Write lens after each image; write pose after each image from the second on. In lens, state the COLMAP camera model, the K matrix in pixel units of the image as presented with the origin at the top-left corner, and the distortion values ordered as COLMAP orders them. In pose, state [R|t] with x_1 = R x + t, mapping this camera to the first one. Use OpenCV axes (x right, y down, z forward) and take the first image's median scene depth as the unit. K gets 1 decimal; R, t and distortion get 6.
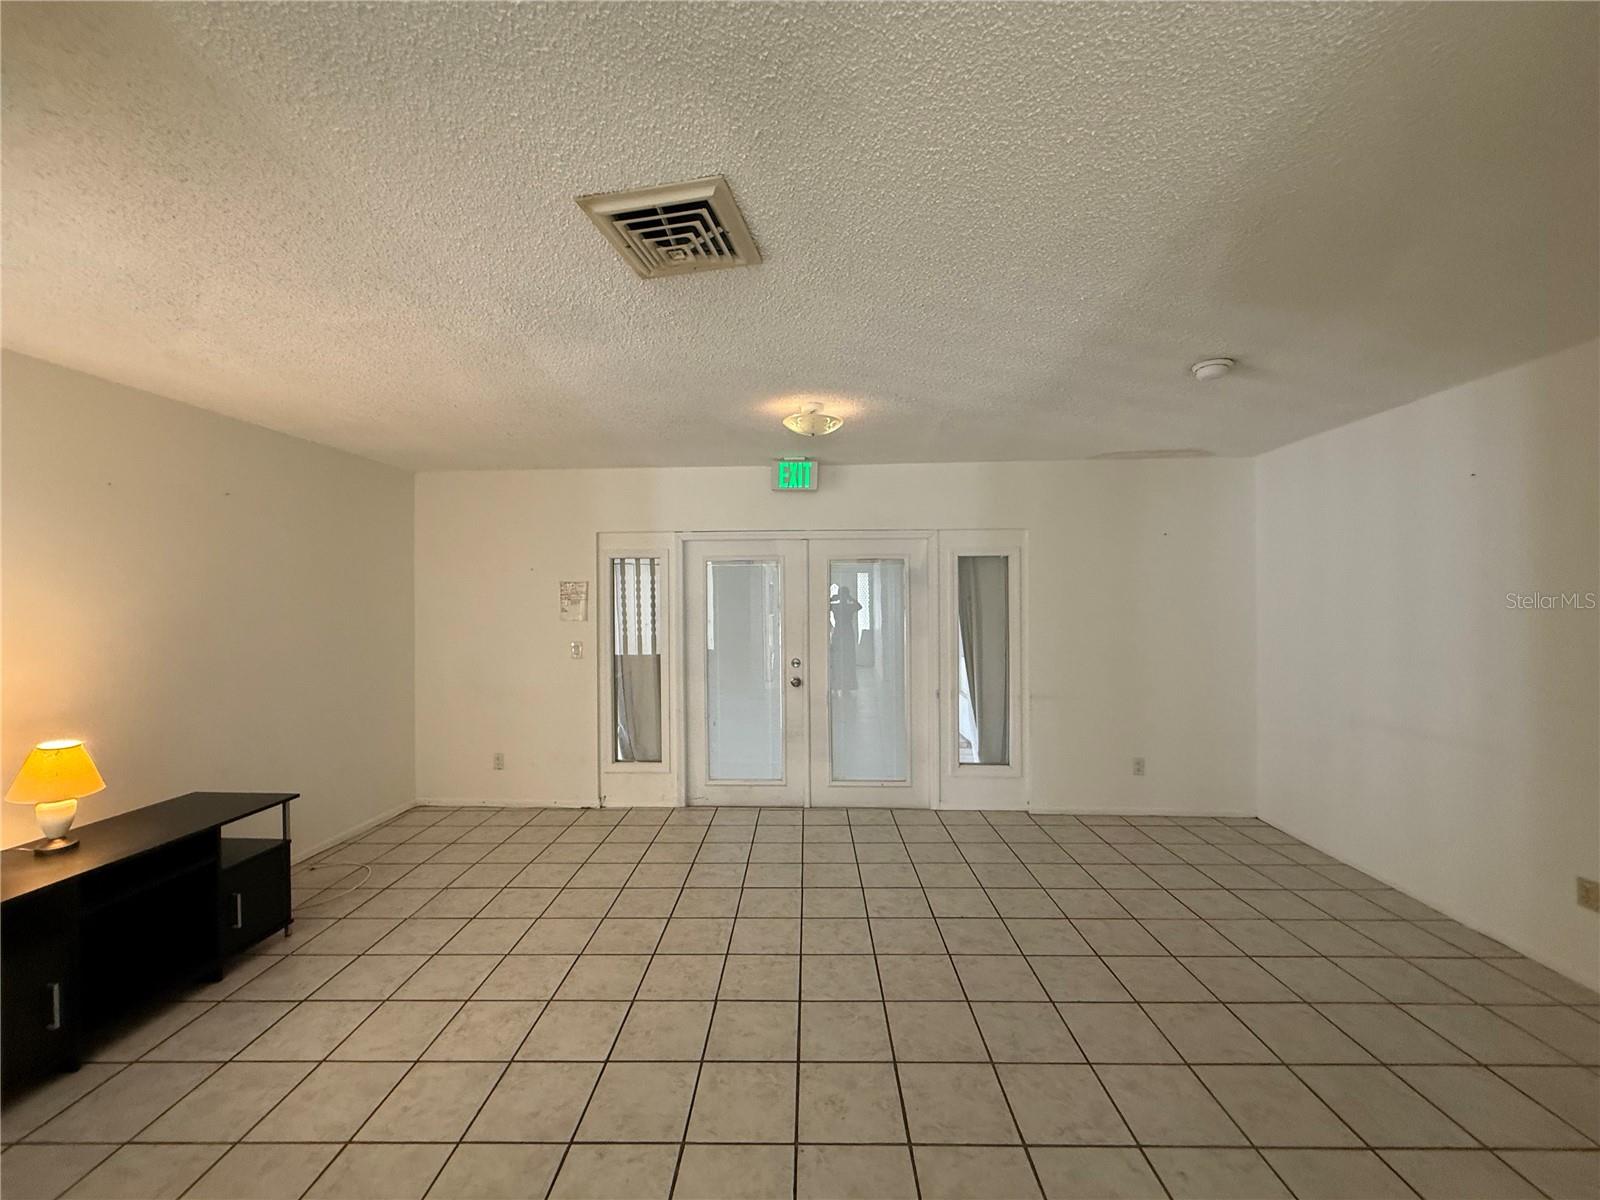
lens RADIAL K [[636.9, 0, 800.0], [0, 636.9, 600.0], [0, 0, 1]] dist [0.000856, -0.000290]
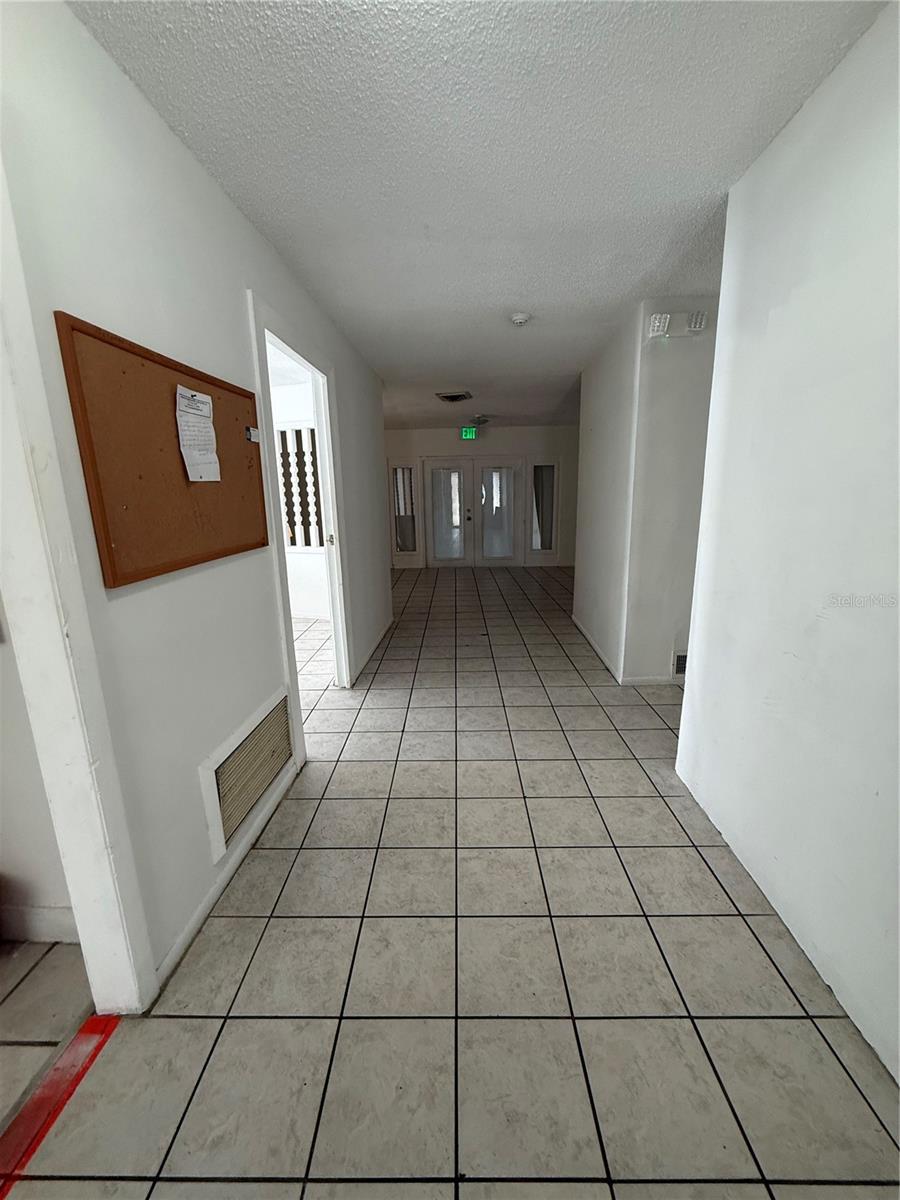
lens RADIAL K [[477.7, 0, 449.3], [0, 477.7, 597.9], [0, 0, 1]] dist [0.000856, -0.000290]
pose [[0.999862, -0.016598, 0.000892, -0.088938], [0.015979, 0.974594, 0.223407, 0.014242], [-0.004578, -0.223362, 0.974725, -0.890186]]
